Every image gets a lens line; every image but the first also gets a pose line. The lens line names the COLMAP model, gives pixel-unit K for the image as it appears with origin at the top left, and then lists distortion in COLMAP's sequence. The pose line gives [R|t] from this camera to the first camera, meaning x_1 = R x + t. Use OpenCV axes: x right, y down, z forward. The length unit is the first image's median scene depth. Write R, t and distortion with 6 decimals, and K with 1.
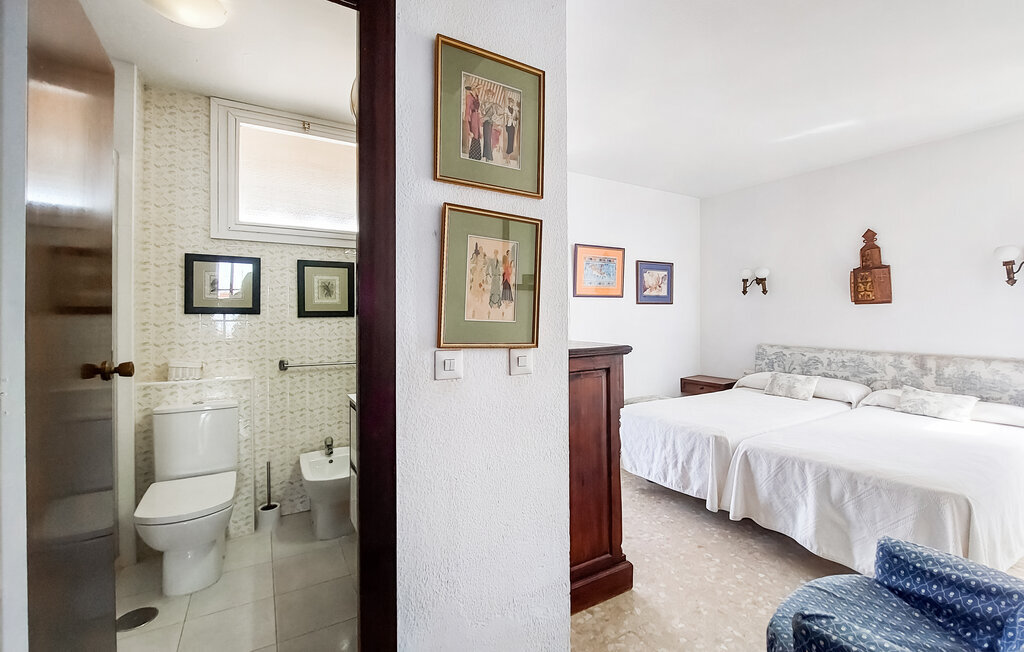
lens RADIAL K [[441.7, 0, 512.0], [0, 441.7, 326.0], [0, 0, 1]] dist [-0.000925, -0.000168]
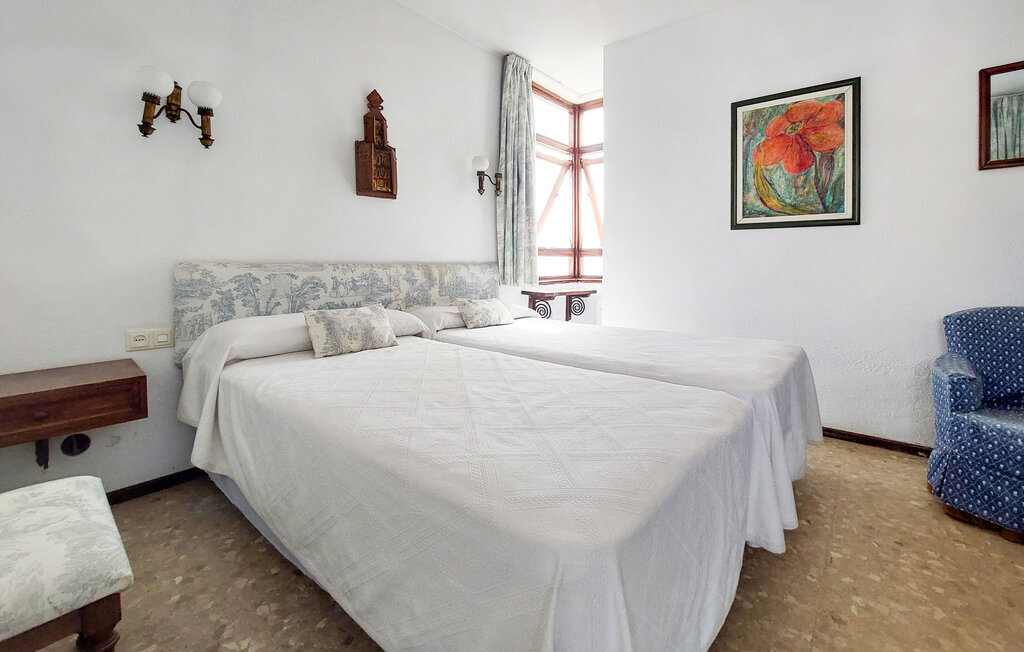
lens RADIAL K [[438.9, 0, 512.3], [0, 438.9, 266.3], [0, 0, 1]] dist [-0.002056, -0.000153]
pose [[-0.358980, -0.007677, 0.933314, 0.067167], [0.019577, 0.999684, 0.015753, 0.056027], [-0.933140, 0.023927, -0.358716, 1.053867]]
